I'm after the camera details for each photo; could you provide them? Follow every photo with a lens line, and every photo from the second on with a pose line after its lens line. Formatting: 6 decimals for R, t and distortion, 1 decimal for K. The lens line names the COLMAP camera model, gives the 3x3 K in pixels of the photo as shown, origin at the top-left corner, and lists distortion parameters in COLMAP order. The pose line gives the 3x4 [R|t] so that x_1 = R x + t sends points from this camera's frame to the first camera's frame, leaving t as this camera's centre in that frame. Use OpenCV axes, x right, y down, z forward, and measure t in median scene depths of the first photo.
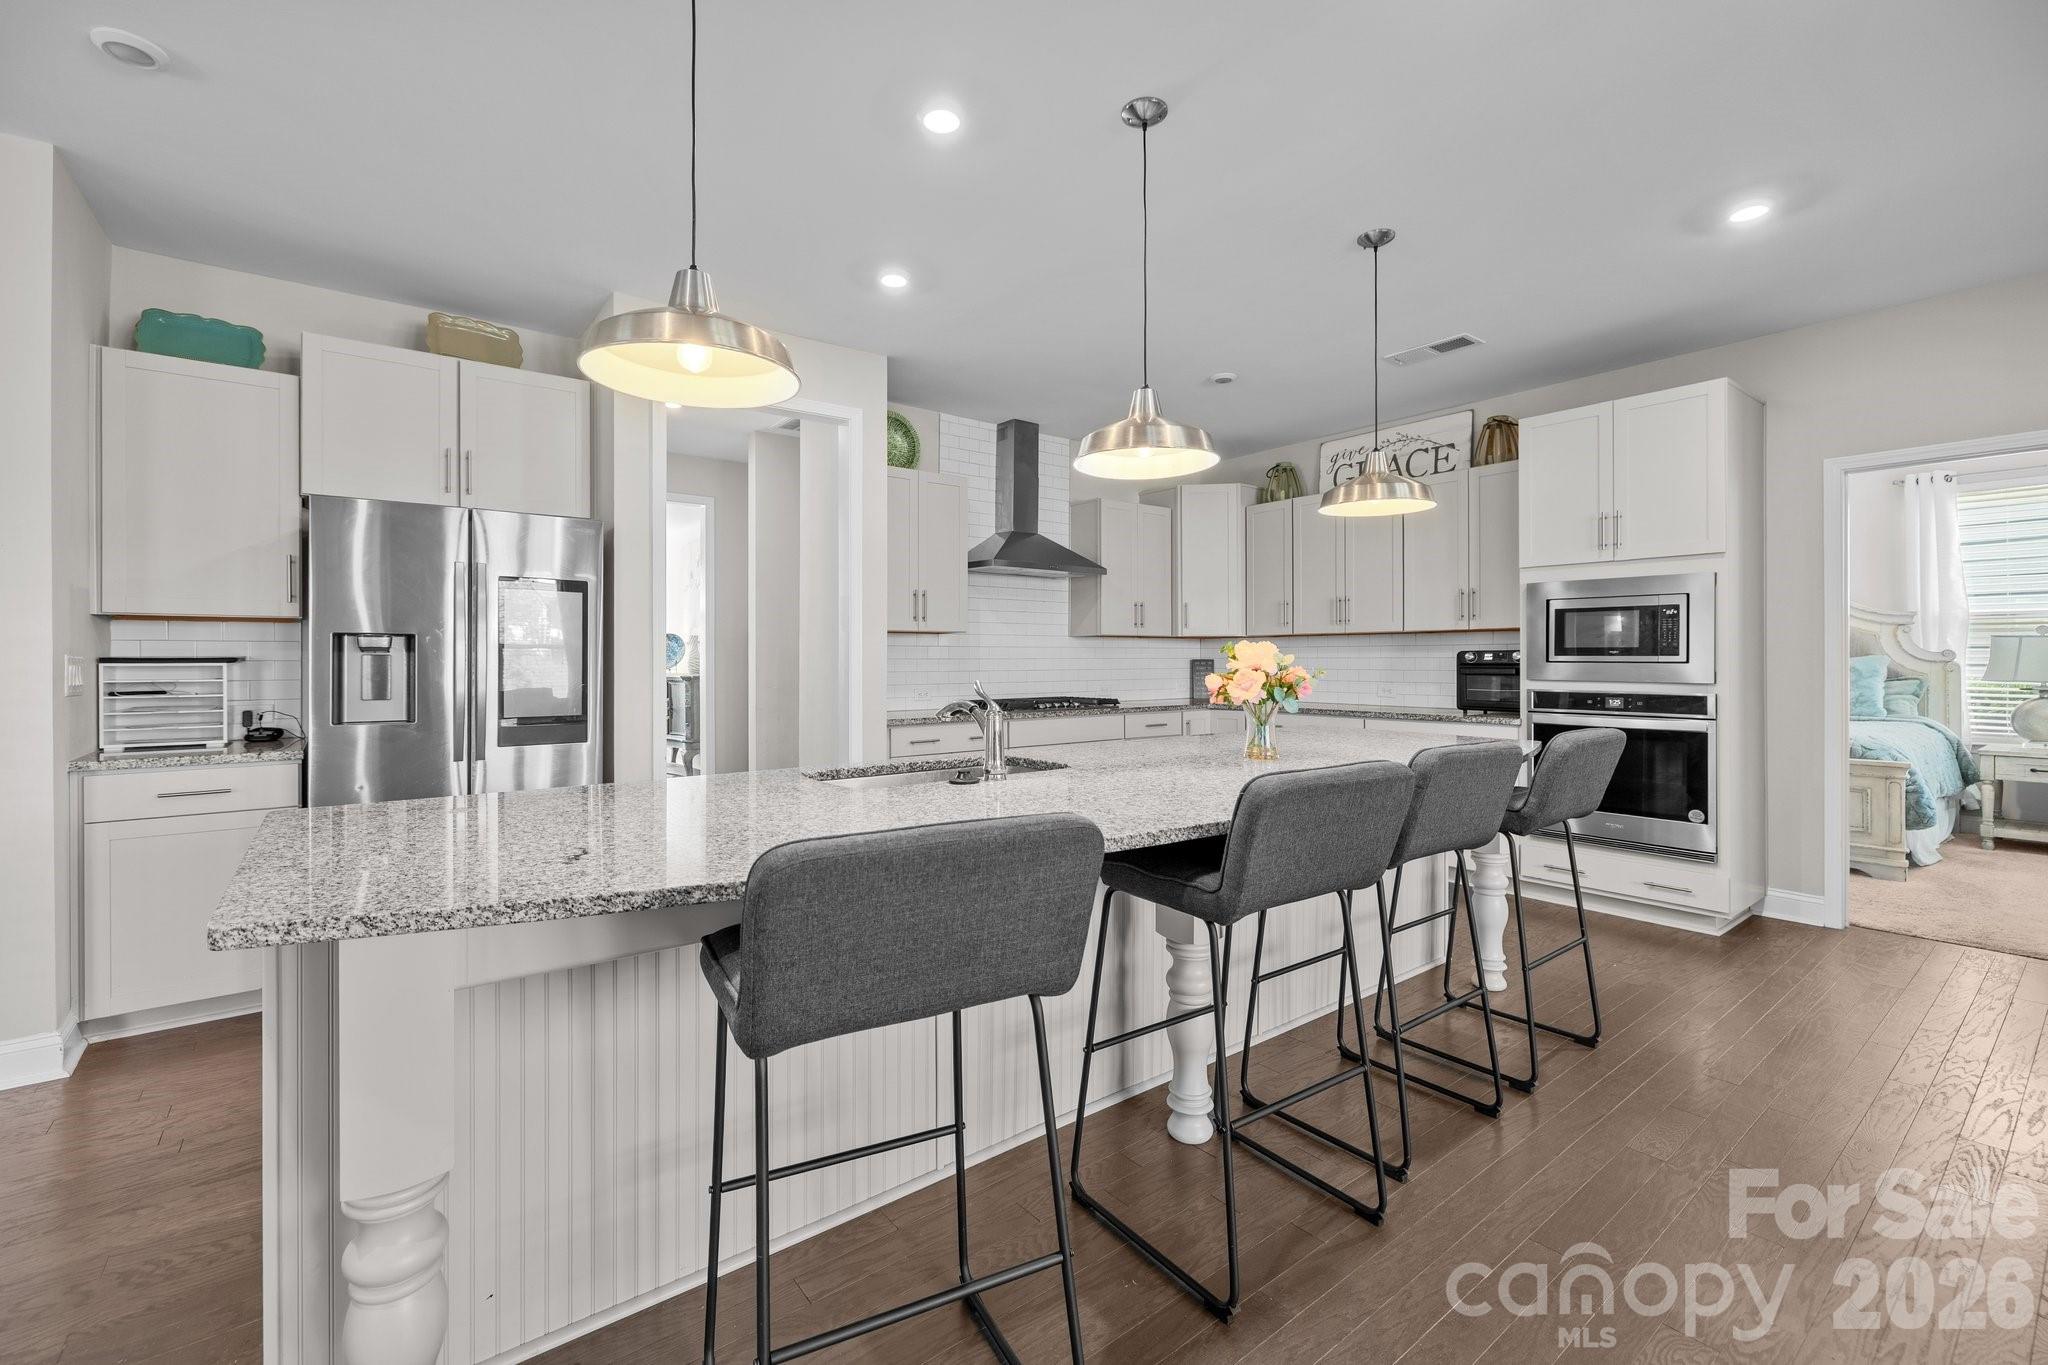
lens RADIAL K [[878.6, 0, 1005.3], [0, 878.6, 655.3], [0, 0, 1]] dist [0.000284, -0.000046]
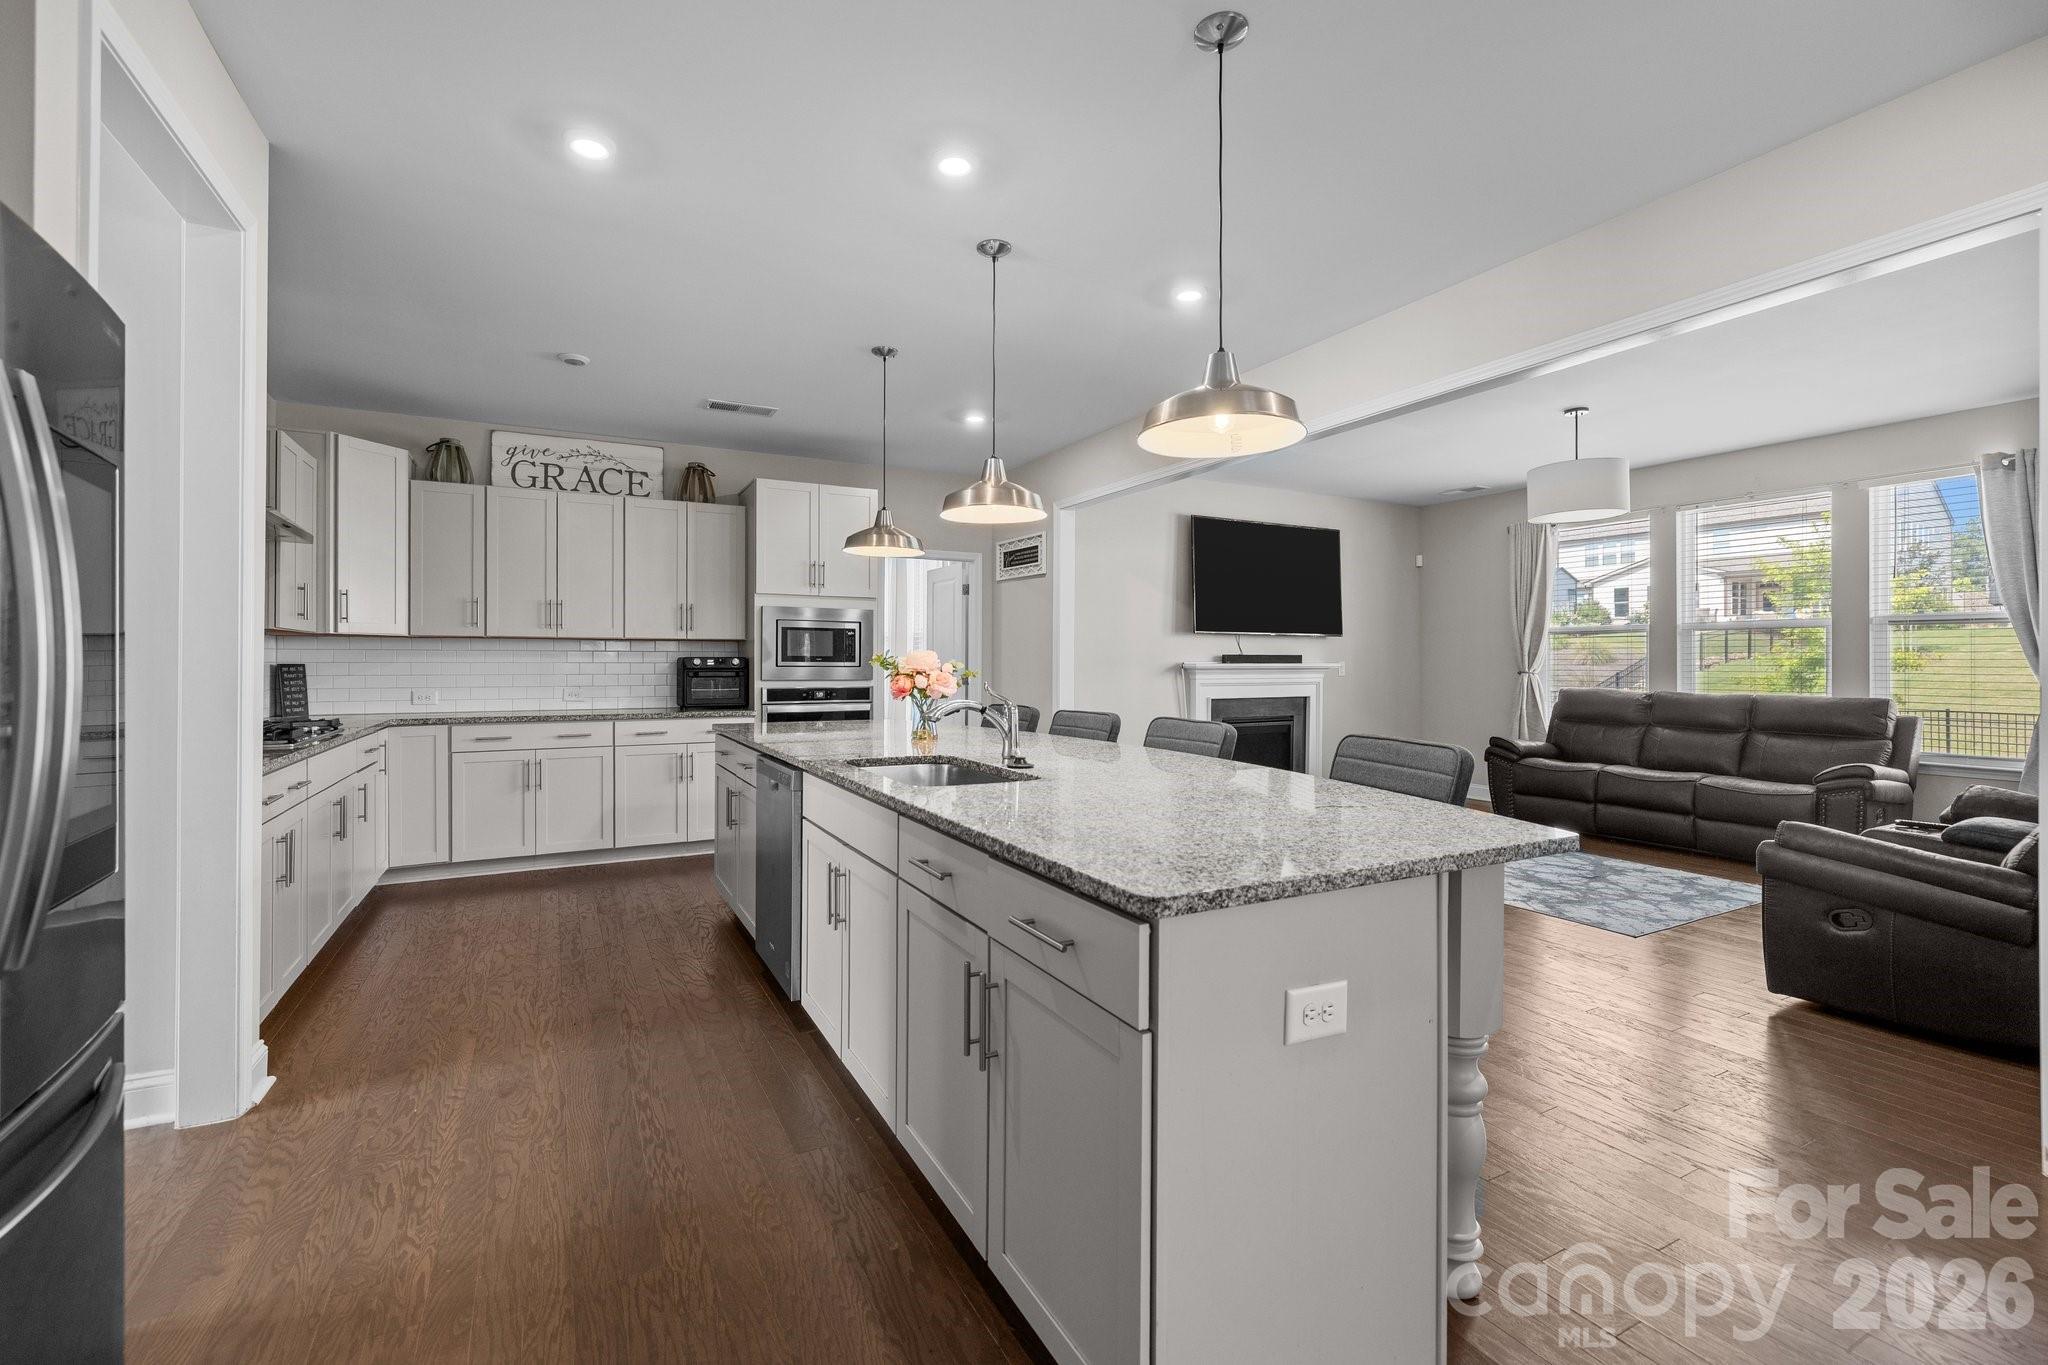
lens RADIAL K [[868.4, 0, 1017.6], [0, 868.4, 655.6], [0, 0, 1]] dist [-0.000056, 0.000021]
pose [[0.157842, 0.007912, 0.987433, -0.561330], [-0.006116, 0.999957, -0.007035, -0.001783], [-0.987445, -0.004928, 0.157884, 0.386749]]
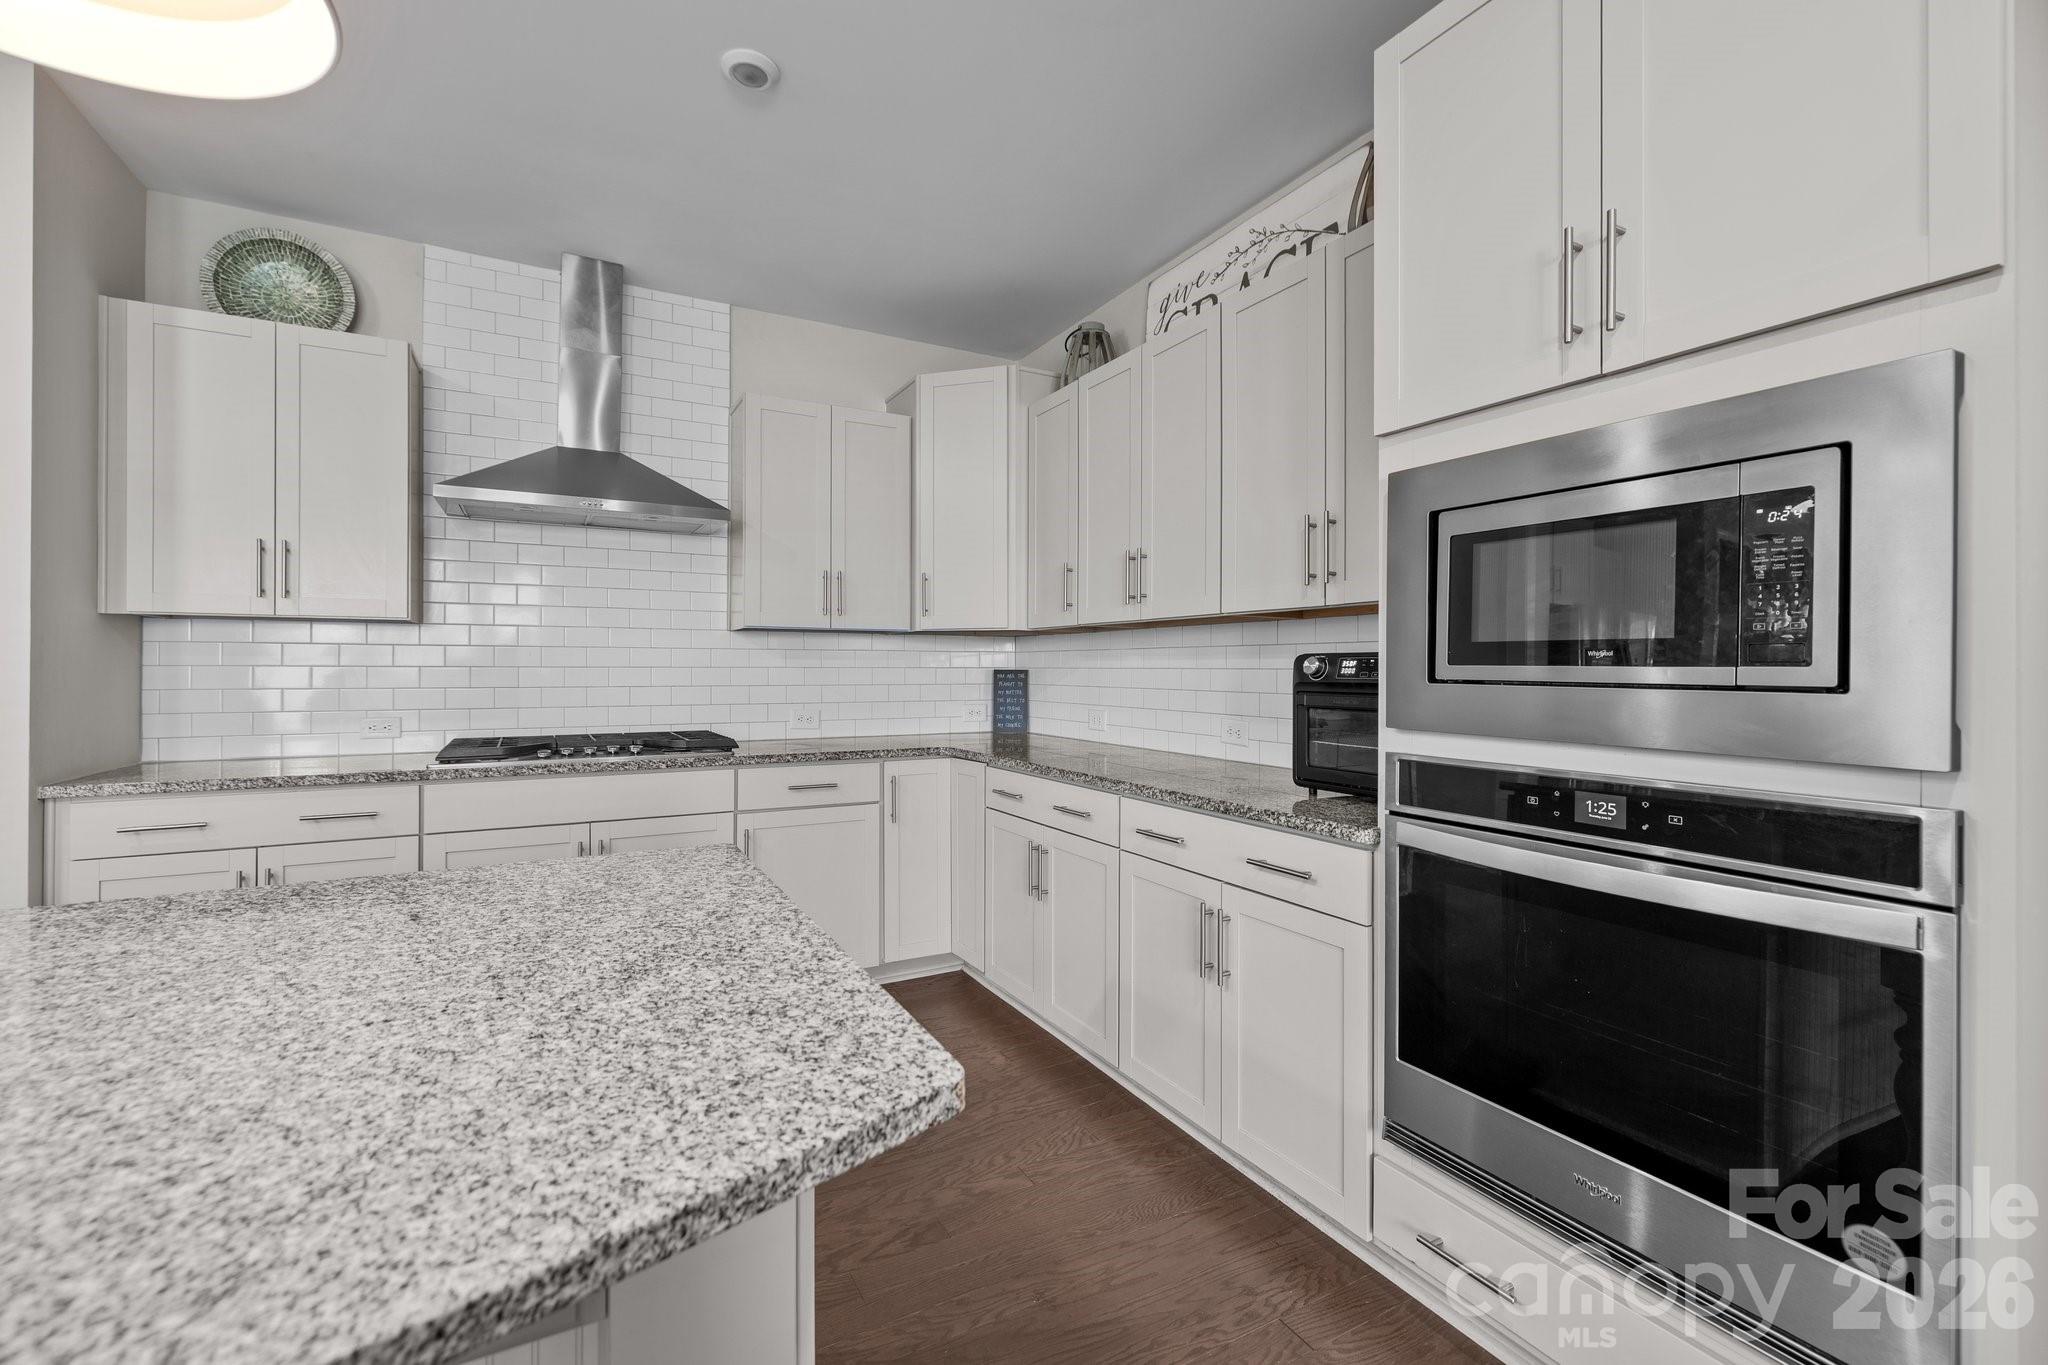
lens RADIAL K [[870.5, 0, 1006.3], [0, 870.5, 662.2], [0, 0, 1]] dist [0.000077, 0.000135]
pose [[0.986602, 0.003248, -0.163111, 0.449397], [-0.003568, 0.999992, -0.001670, 0.000521], [0.163105, 0.002230, 0.986606, 0.549368]]
